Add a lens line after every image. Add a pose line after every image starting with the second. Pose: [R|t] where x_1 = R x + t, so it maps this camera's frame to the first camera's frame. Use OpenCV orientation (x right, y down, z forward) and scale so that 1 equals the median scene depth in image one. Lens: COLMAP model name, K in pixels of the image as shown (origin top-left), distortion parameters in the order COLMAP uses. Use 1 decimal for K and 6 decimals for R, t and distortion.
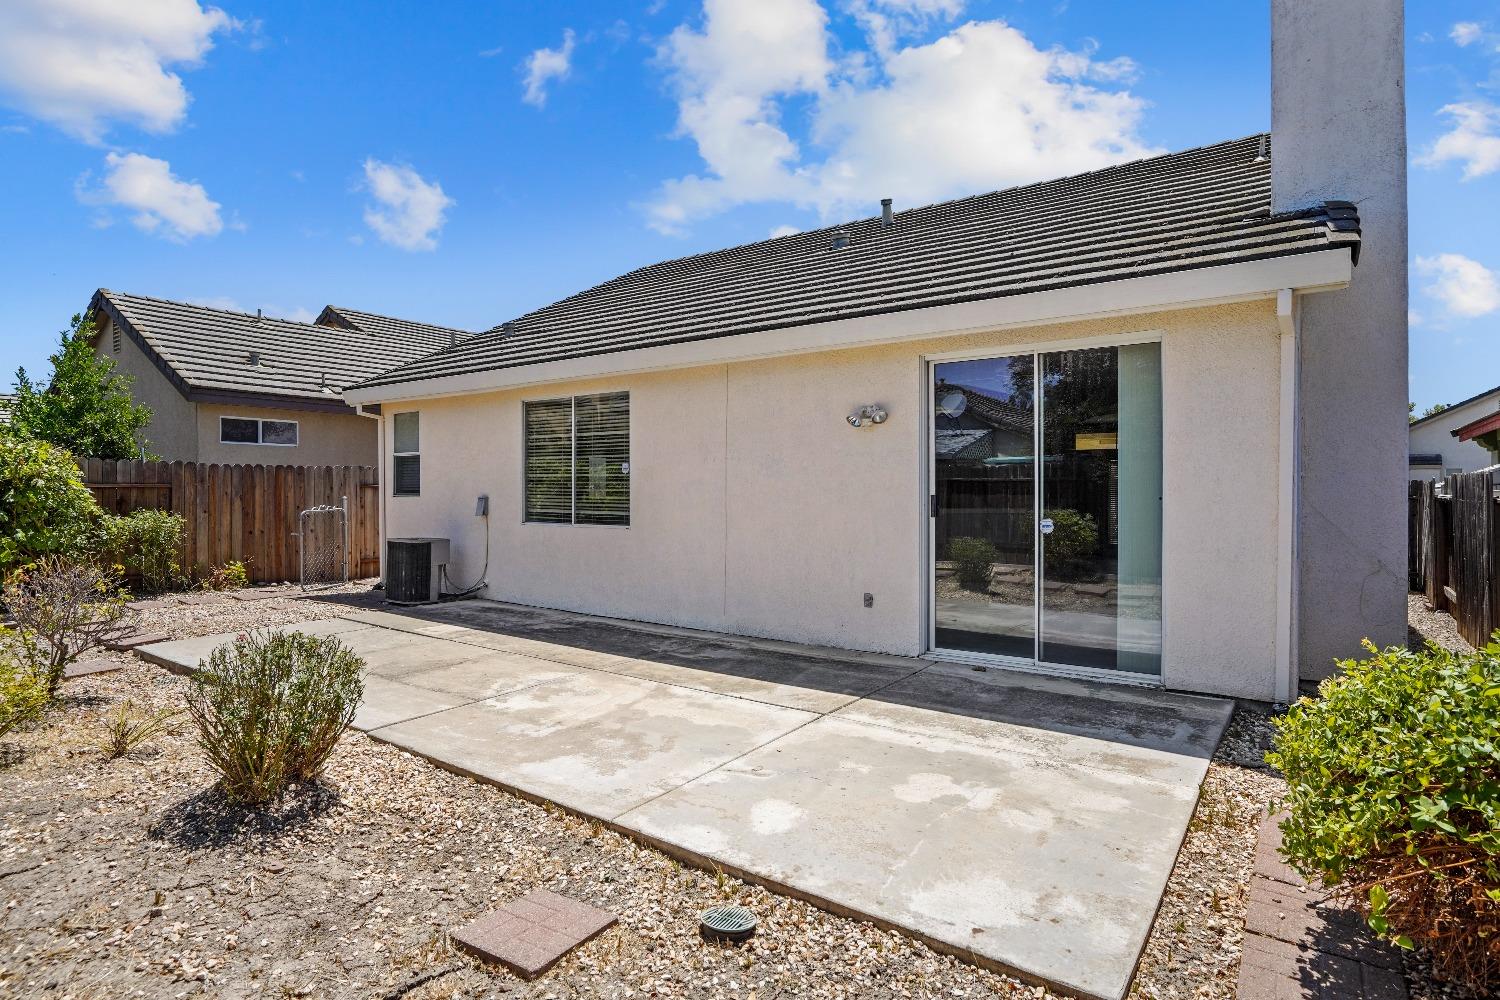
lens RADIAL K [[769.1, 0, 751.3], [0, 769.1, 489.5], [0, 0, 1]] dist [-0.025511, 0.001163]
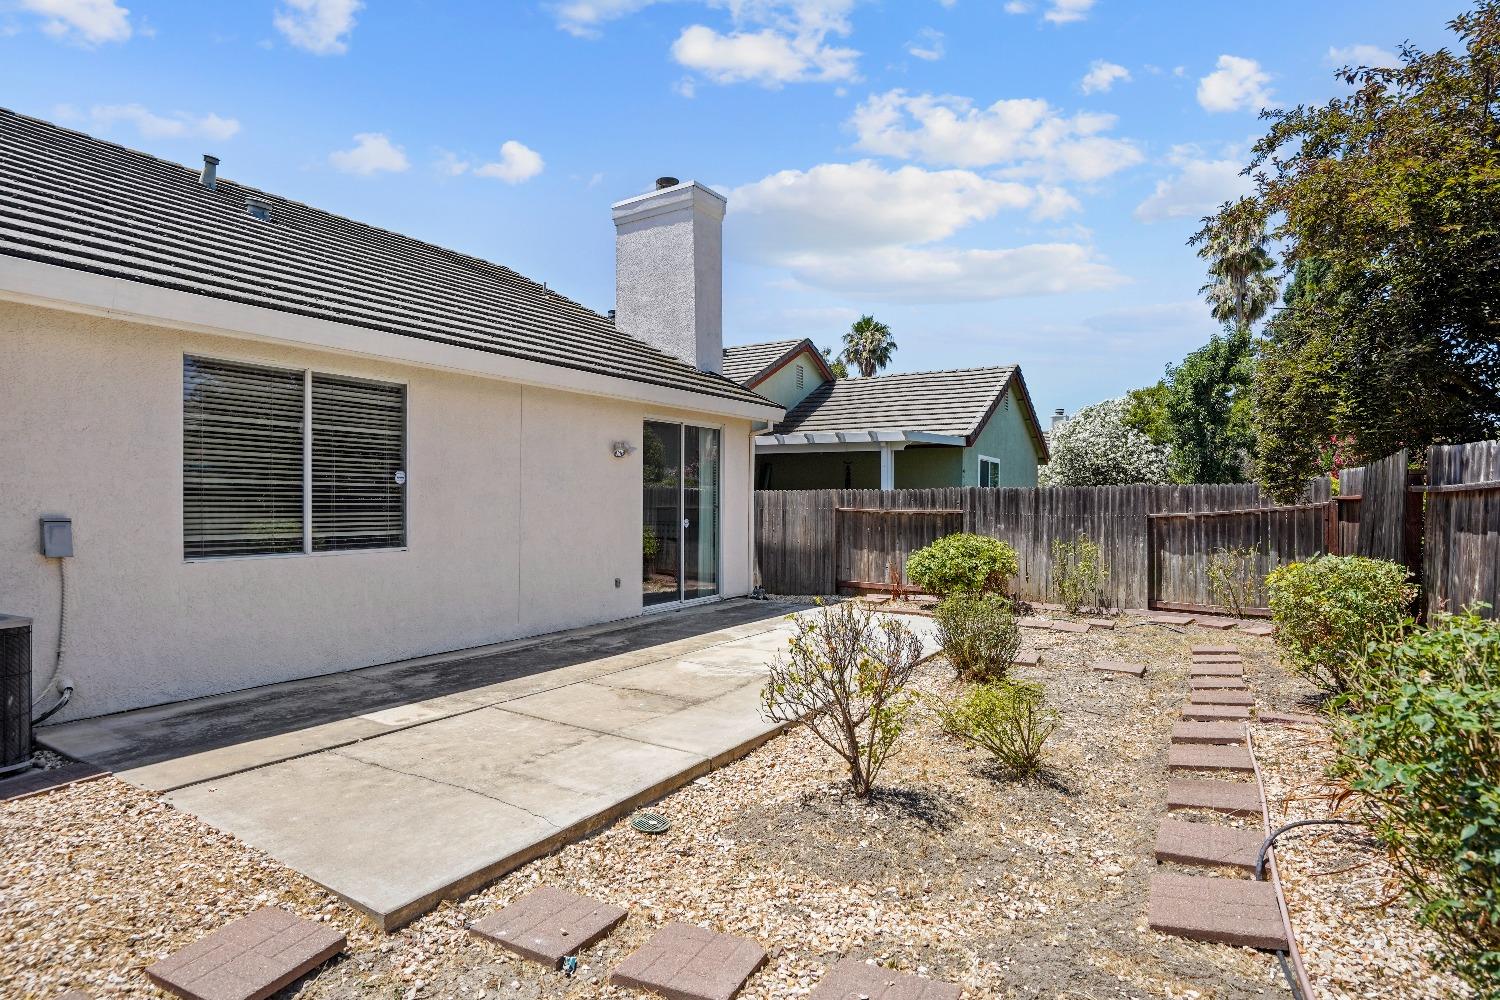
lens RADIAL K [[769.1, 0, 751.7], [0, 769.1, 506.1], [0, 0, 1]] dist [-0.025511, 0.001163]
pose [[-0.046412, -0.004628, 0.998912, -0.980663], [0.001675, 0.999988, 0.004710, -0.000394], [-0.998921, 0.001892, -0.046403, 0.650420]]
